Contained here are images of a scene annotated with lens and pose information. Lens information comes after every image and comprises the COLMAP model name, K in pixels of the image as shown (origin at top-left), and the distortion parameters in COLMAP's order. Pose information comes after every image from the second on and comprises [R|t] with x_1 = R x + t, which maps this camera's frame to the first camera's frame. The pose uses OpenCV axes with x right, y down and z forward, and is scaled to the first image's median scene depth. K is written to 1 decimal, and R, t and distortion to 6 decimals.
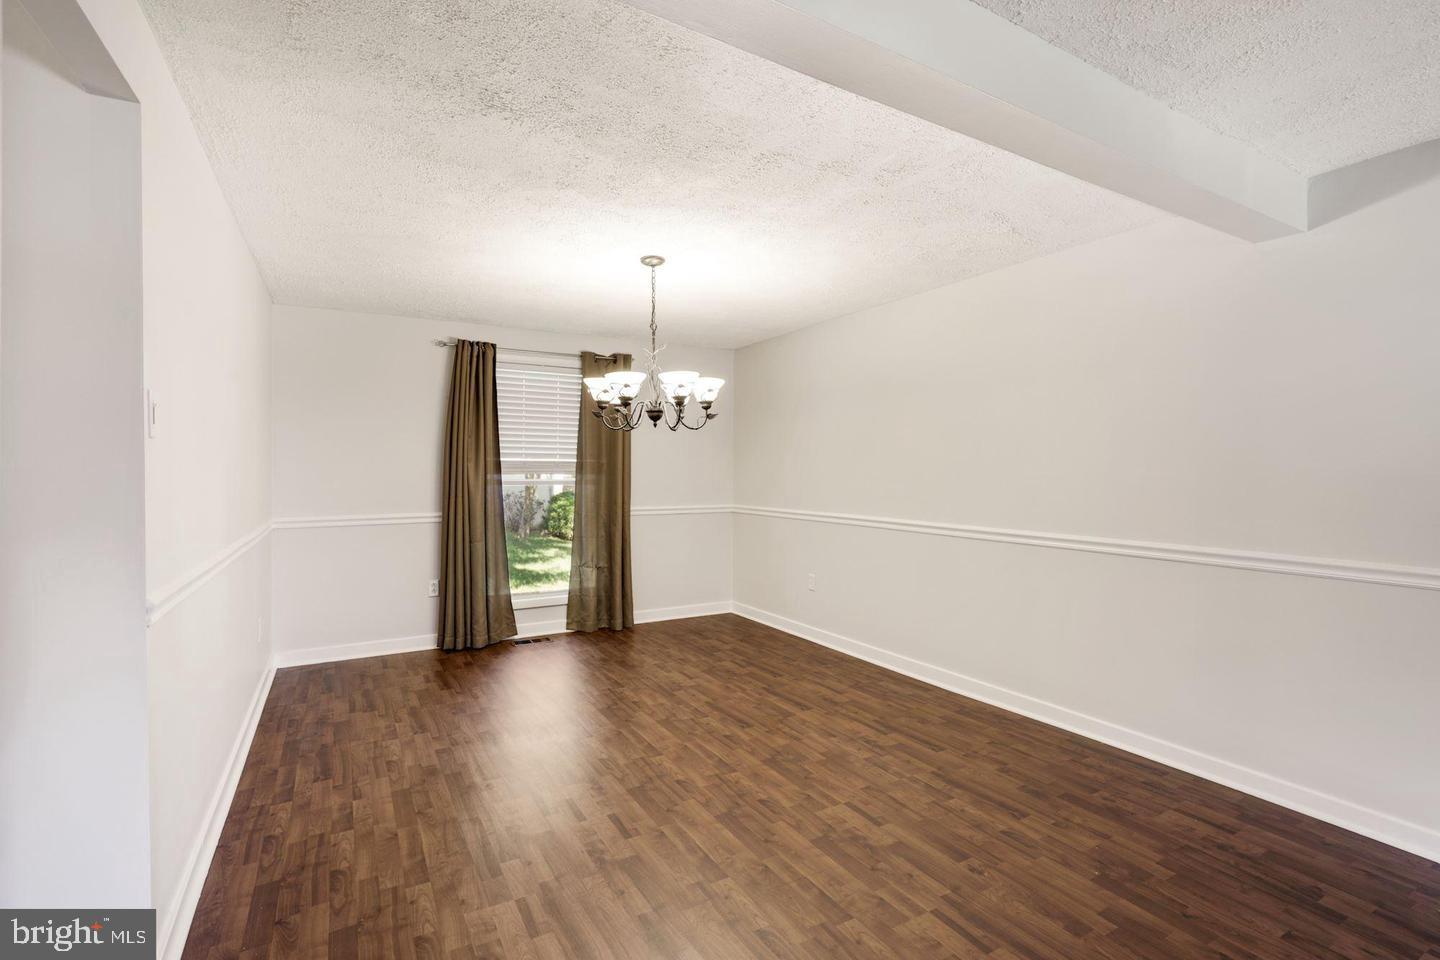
lens RADIAL K [[662.3, 0, 720.8], [0, 662.3, 463.4], [0, 0, 1]] dist [-0.013503, -0.000025]
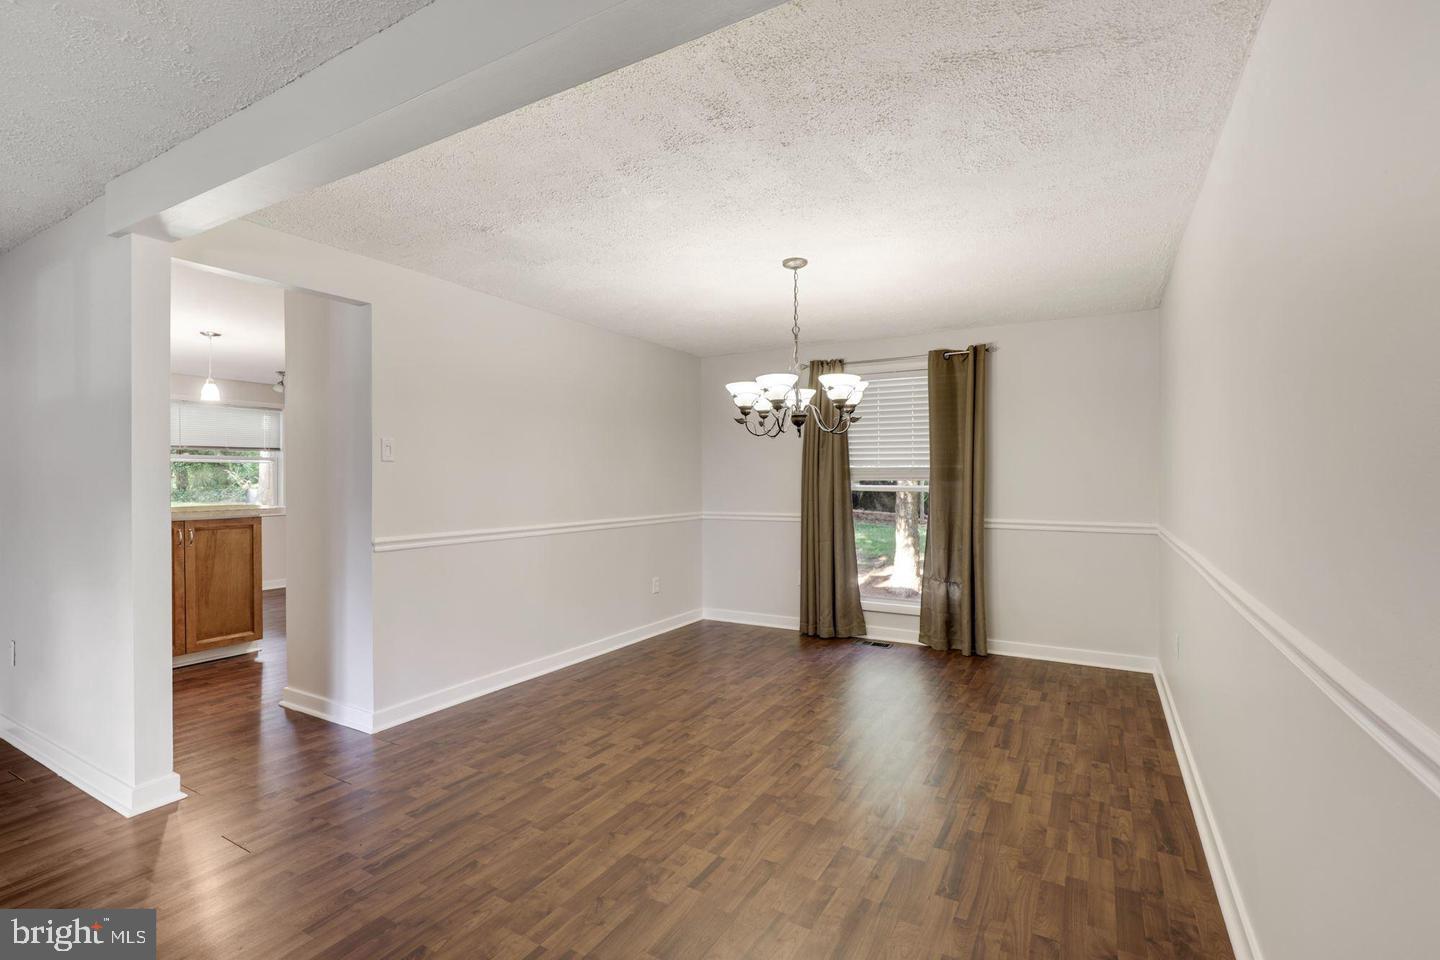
lens RADIAL K [[662.3, 0, 728.9], [0, 662.3, 474.3], [0, 0, 1]] dist [-0.013503, -0.000025]
pose [[0.508777, -0.004210, -0.860888, 0.684145], [0.009813, 0.999951, 0.000909, 0.004959], [0.860843, -0.008910, 0.508793, 0.409797]]
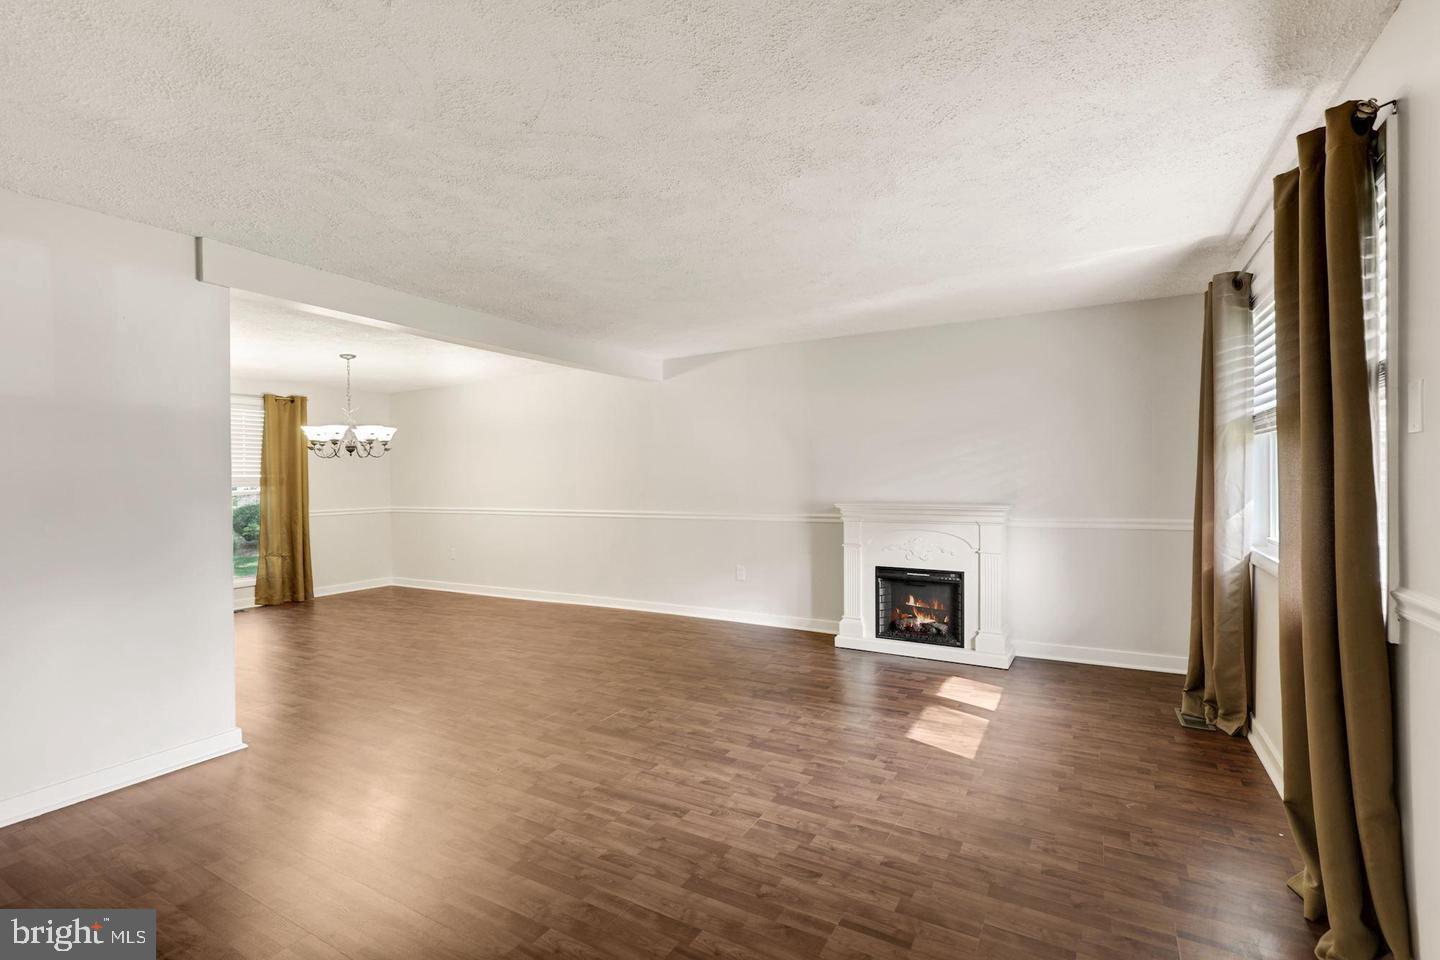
lens RADIAL K [[662.3, 0, 724.6], [0, 662.3, 478.0], [0, 0, 1]] dist [-0.013503, -0.000025]
pose [[0.863110, -0.016430, 0.504748, -0.126027], [0.011858, 0.999854, 0.012269, -0.009666], [-0.504876, -0.004604, 0.863180, -0.905527]]
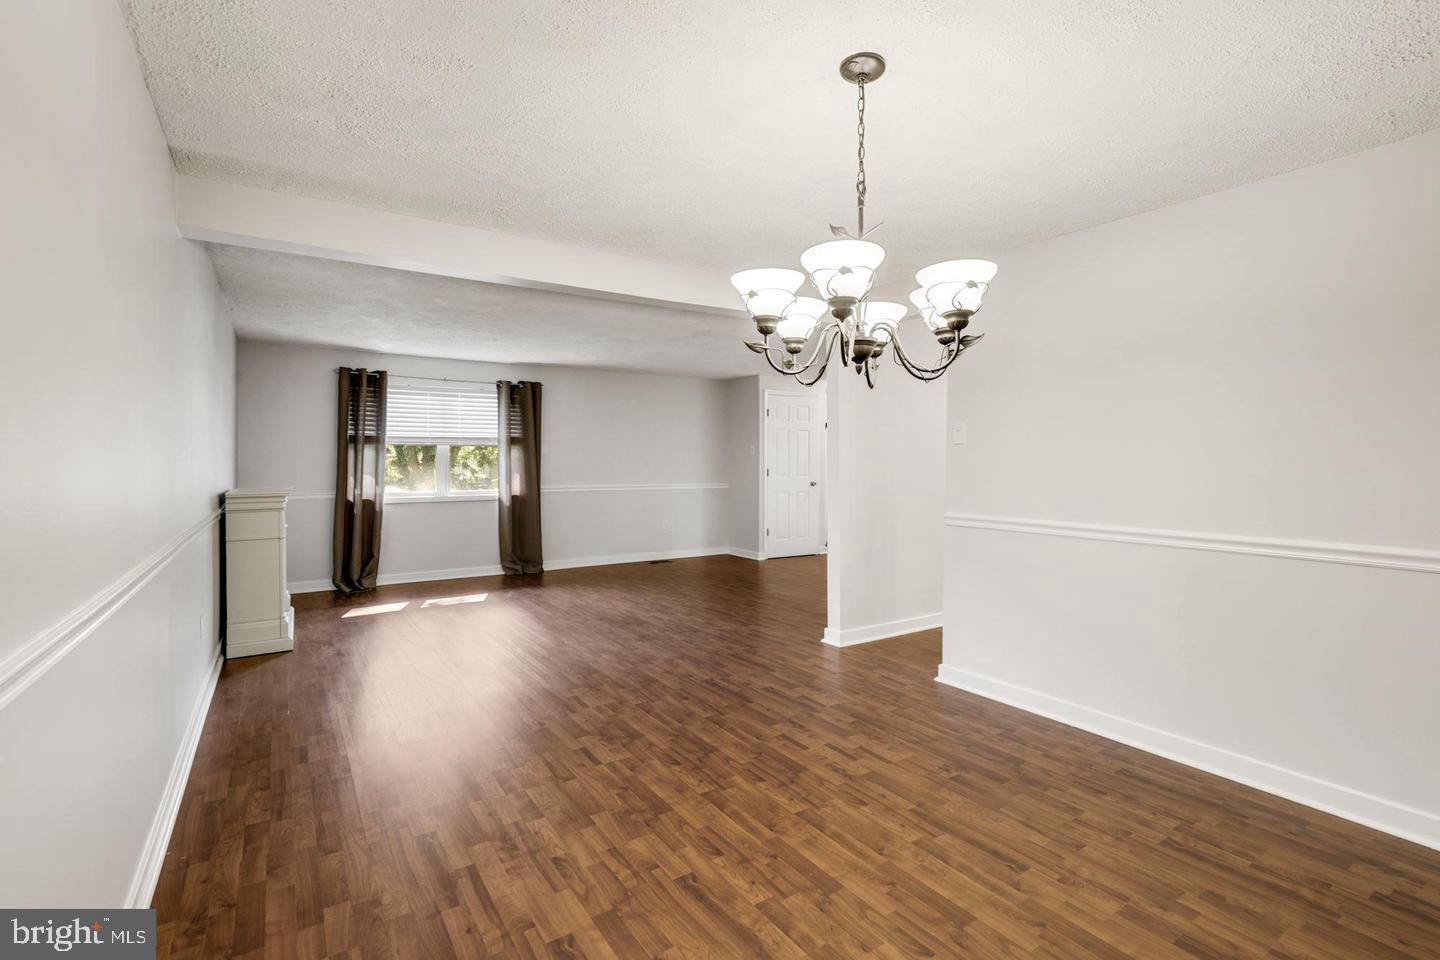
lens RADIAL K [[662.3, 0, 714.4], [0, 662.3, 467.9], [0, 0, 1]] dist [-0.013503, -0.000025]
pose [[-0.998451, -0.000773, -0.055627, 0.045223], [-0.000628, 0.999996, -0.002624, 0.022703], [0.055629, -0.002585, -0.998448, 1.508708]]
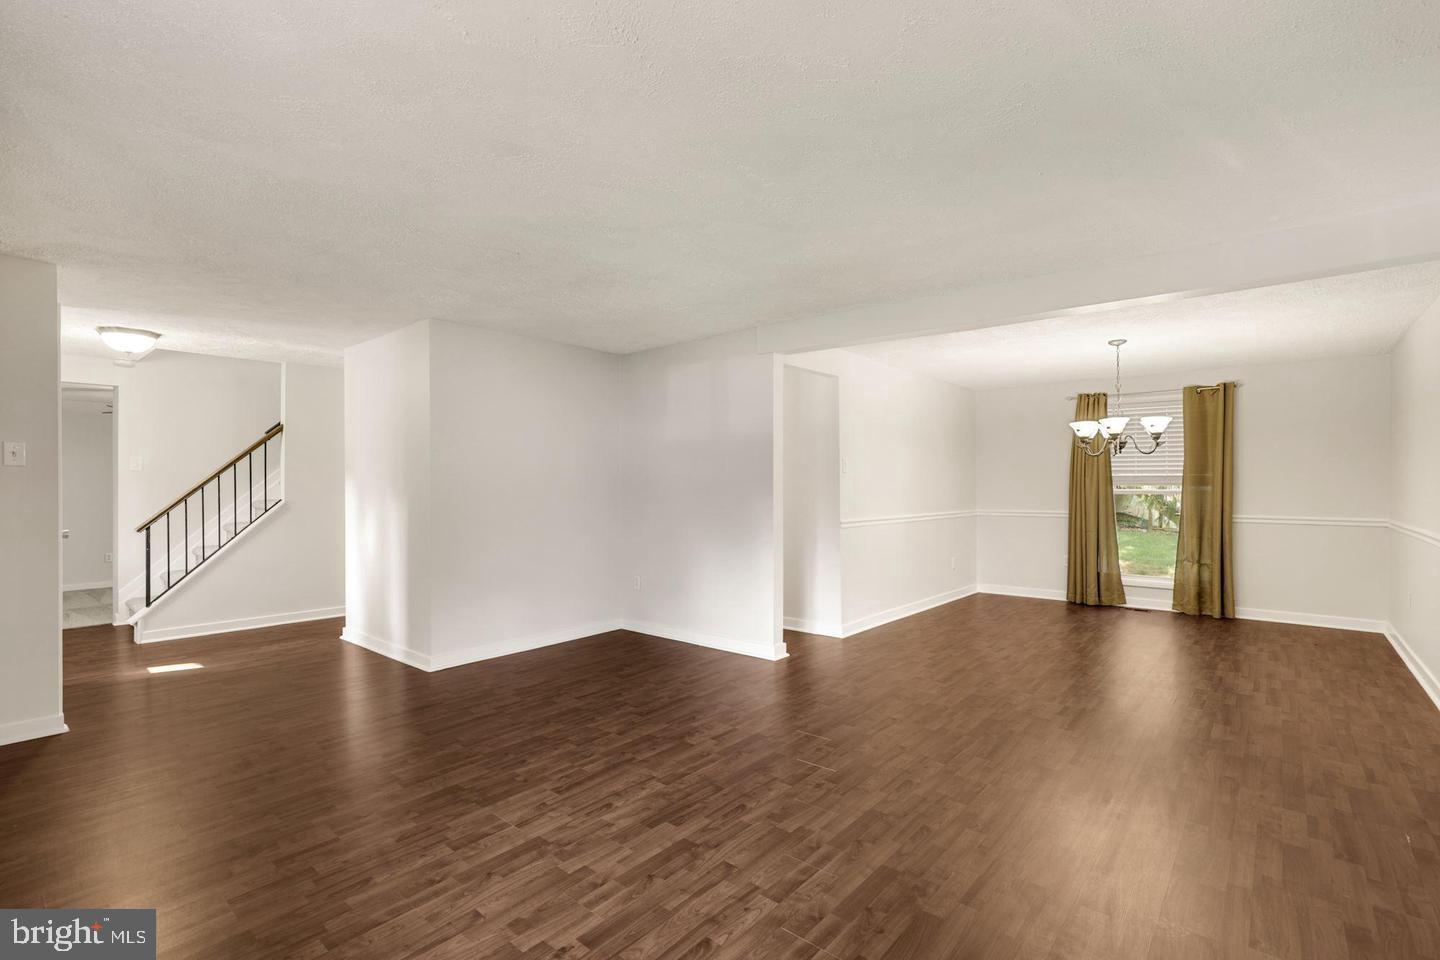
lens RADIAL K [[662.3, 0, 720.9], [0, 662.3, 485.8], [0, 0, 1]] dist [-0.013503, -0.000025]
pose [[0.333858, 0.002243, -0.942621, 0.989100], [0.009827, 0.999935, 0.005860, 0.000089], [0.942572, -0.011220, 0.333814, -0.338802]]
